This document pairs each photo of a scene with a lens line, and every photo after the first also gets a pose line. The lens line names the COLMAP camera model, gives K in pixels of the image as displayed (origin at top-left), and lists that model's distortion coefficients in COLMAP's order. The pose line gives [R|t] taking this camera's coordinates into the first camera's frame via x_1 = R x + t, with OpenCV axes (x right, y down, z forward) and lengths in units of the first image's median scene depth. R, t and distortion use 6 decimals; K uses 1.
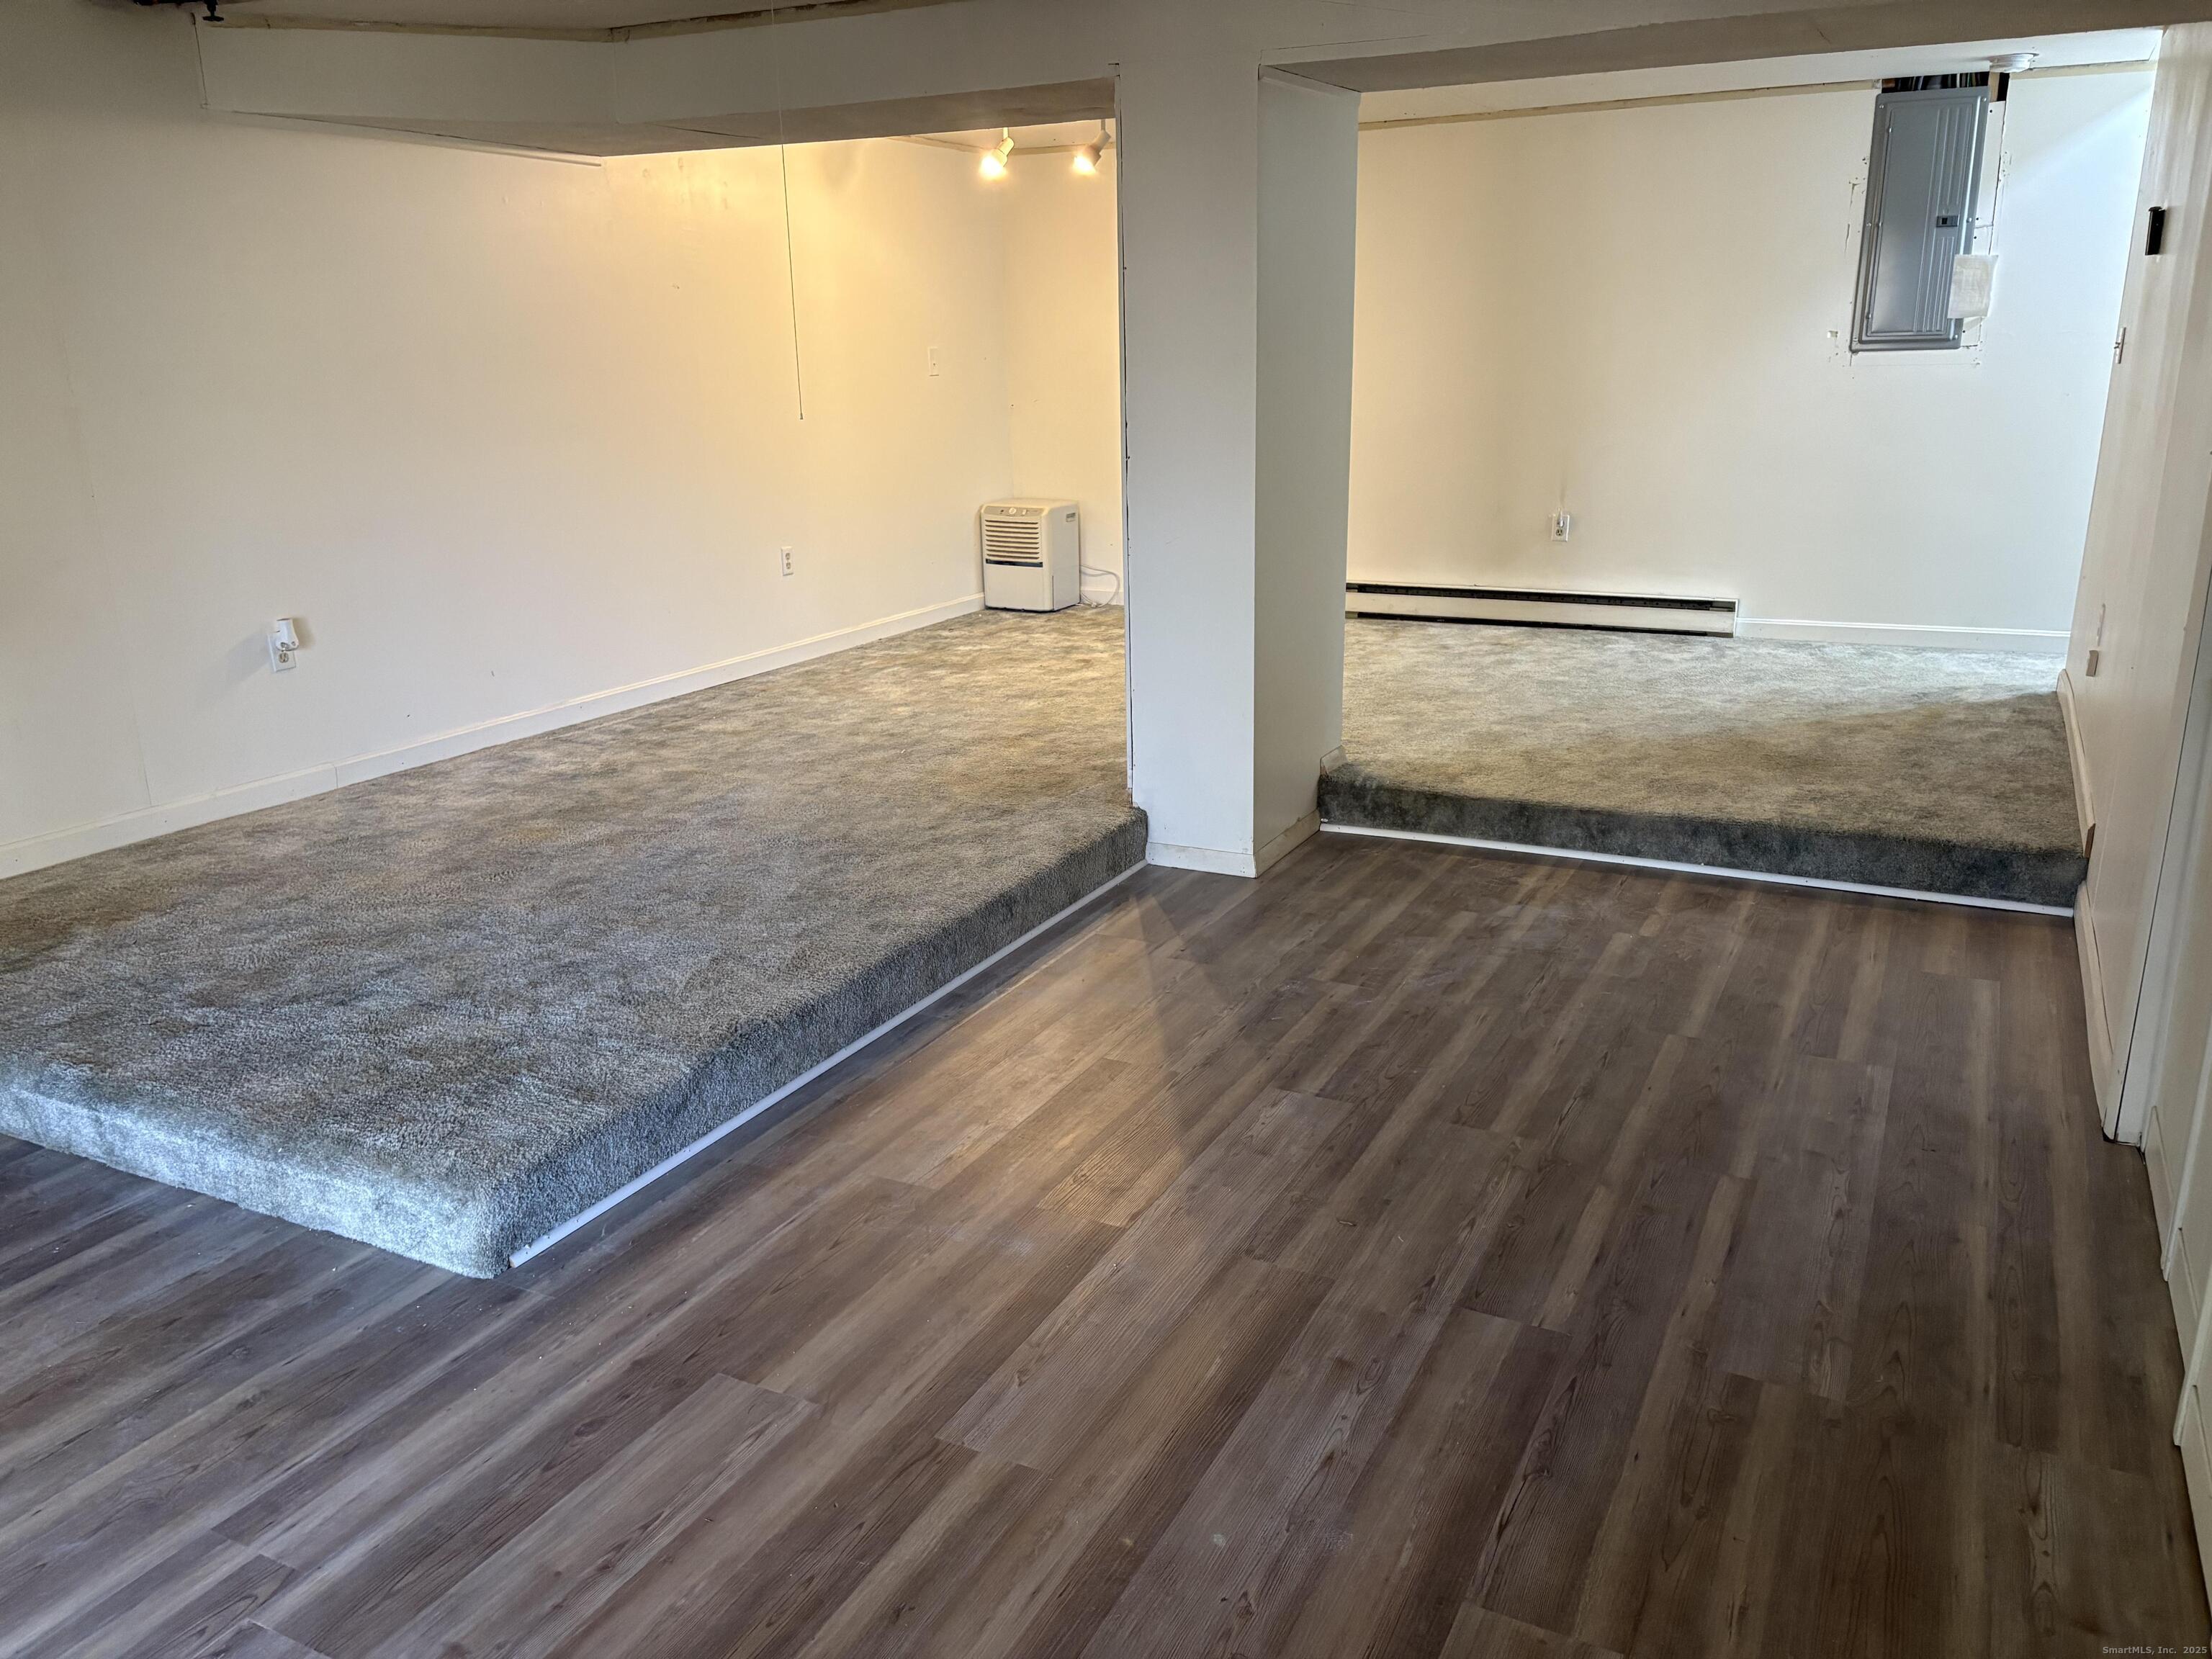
lens RADIAL K [[1675.0, 0, 1106.0], [0, 1675.0, 829.5], [0, 0, 1]] dist [0.038106, -0.009880]
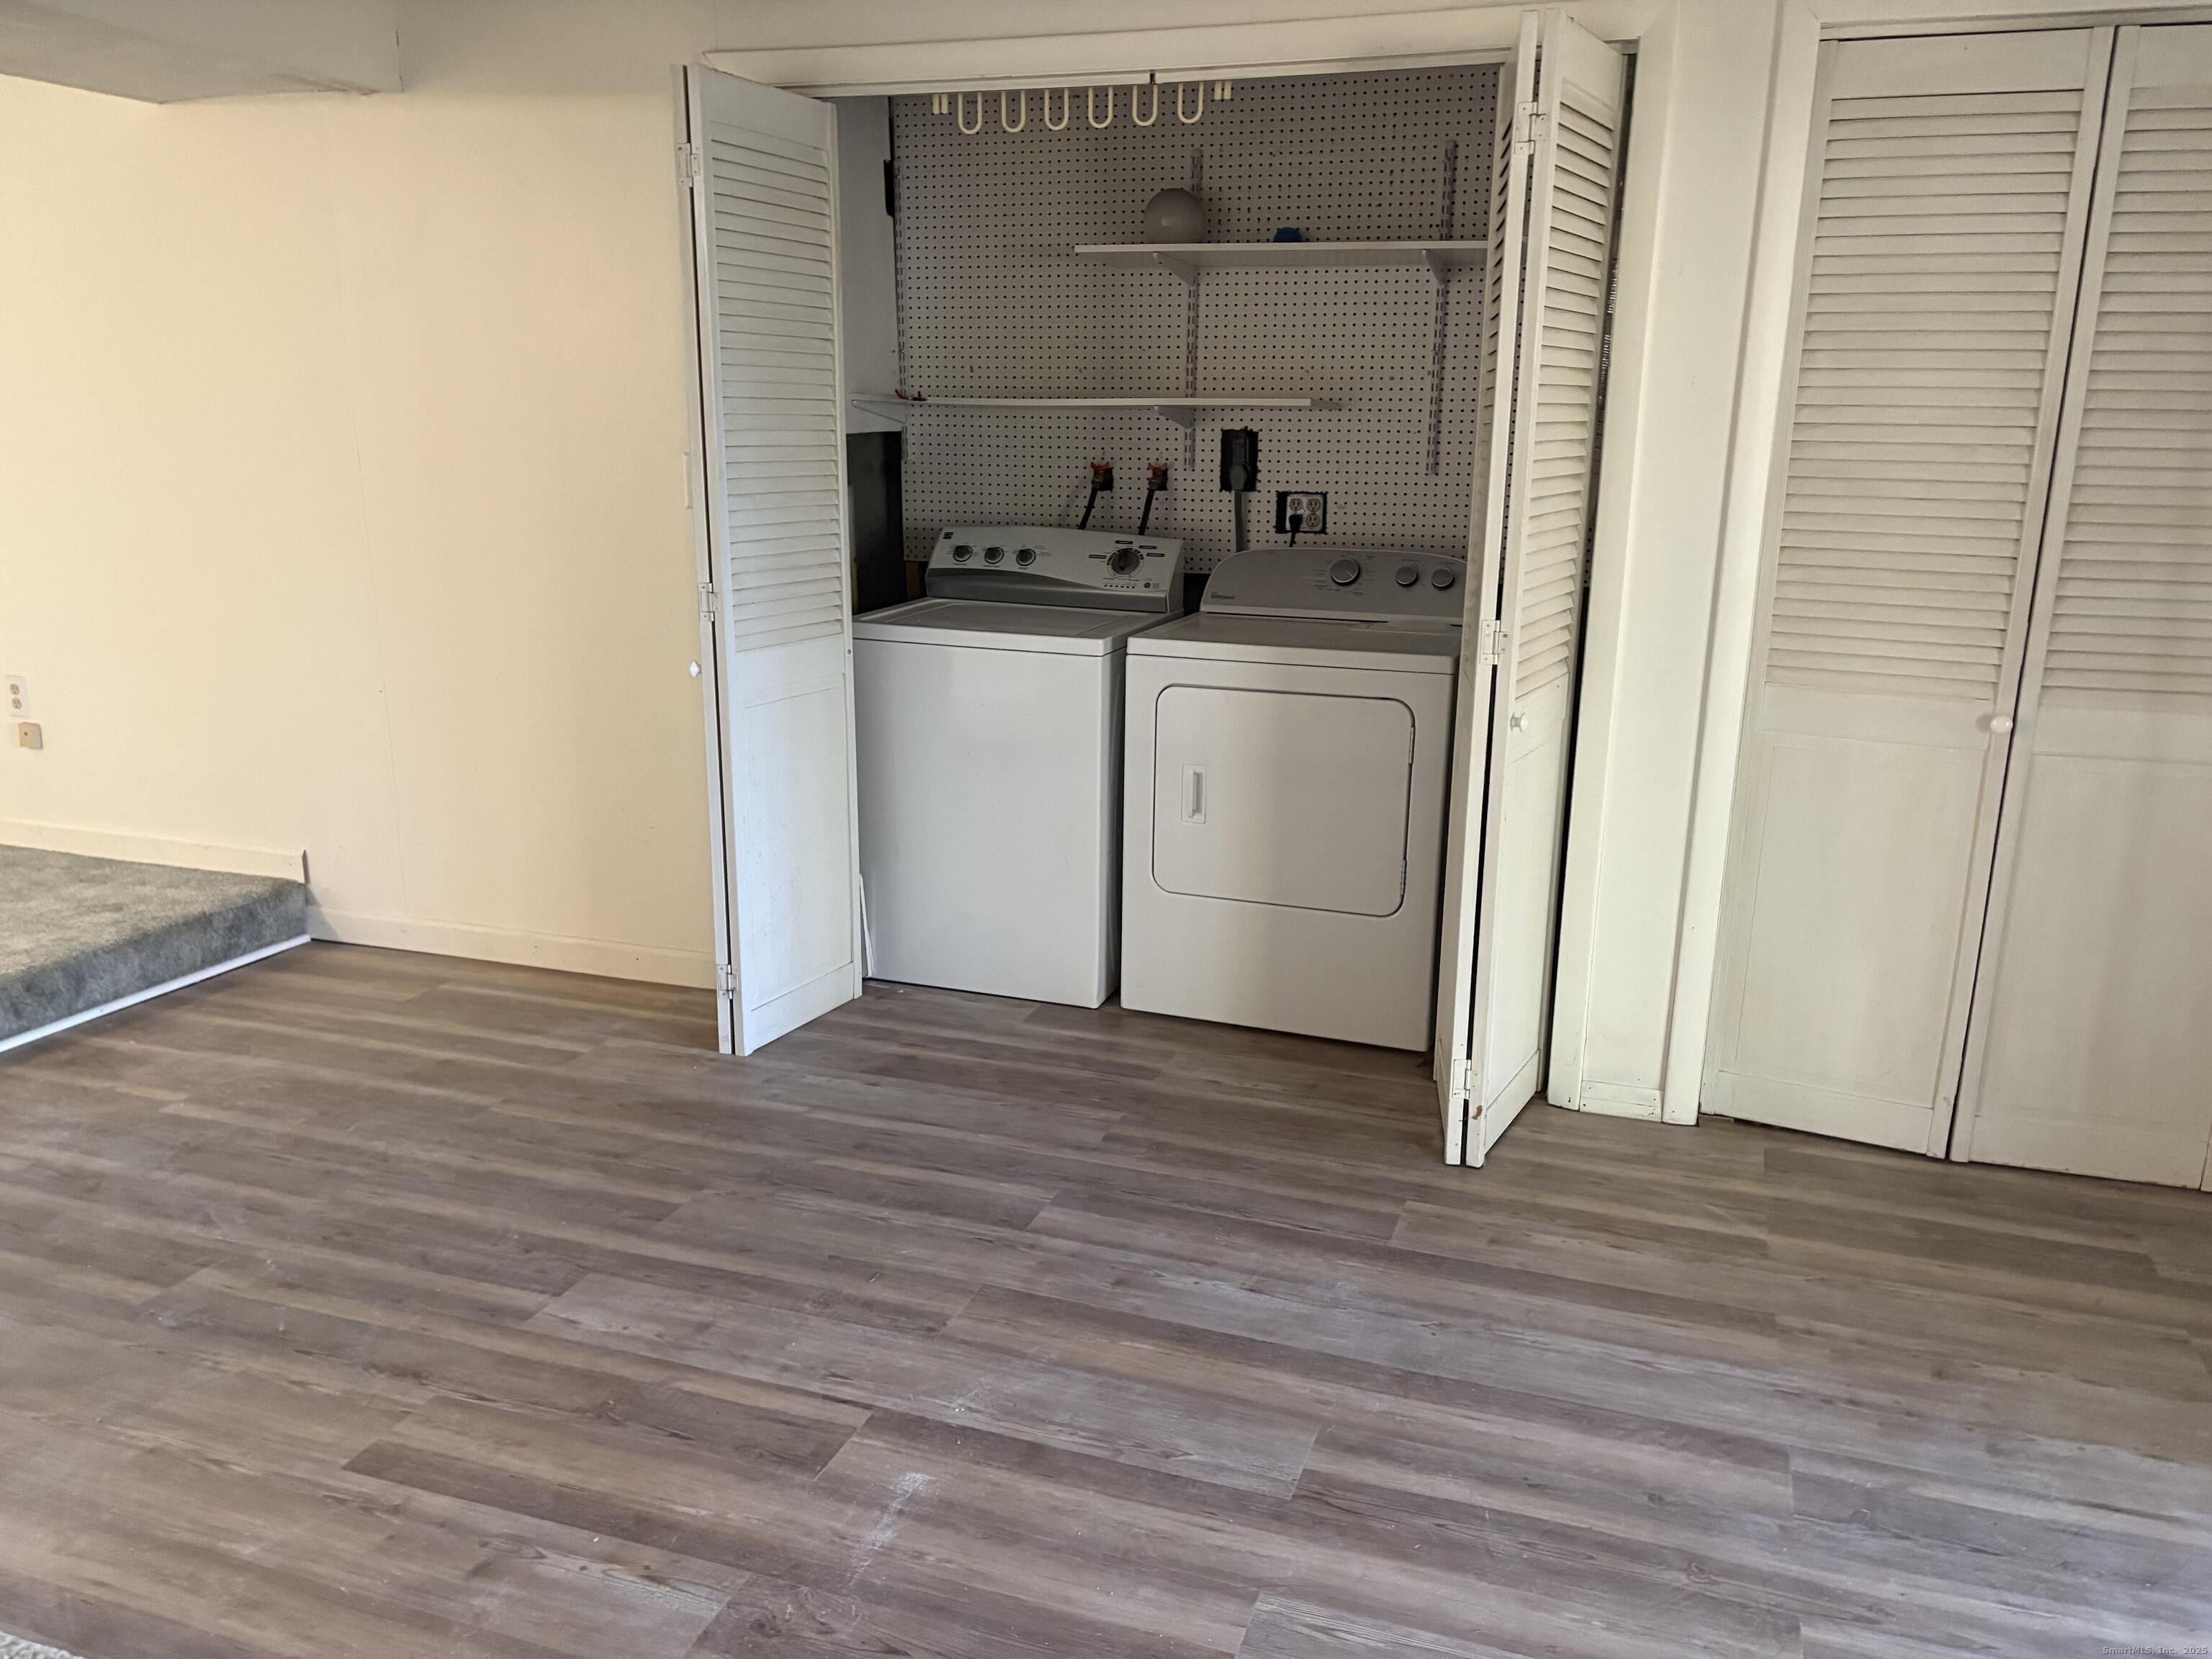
lens RADIAL K [[1675.0, 0, 1106.0], [0, 1675.0, 829.5], [0, 0, 1]] dist [0.038106, -0.009880]
pose [[-0.140522, -0.217298, 0.965937, -0.592578], [0.264164, 0.932022, 0.248098, -0.167903], [-0.954186, 0.290029, -0.073567, 0.671065]]
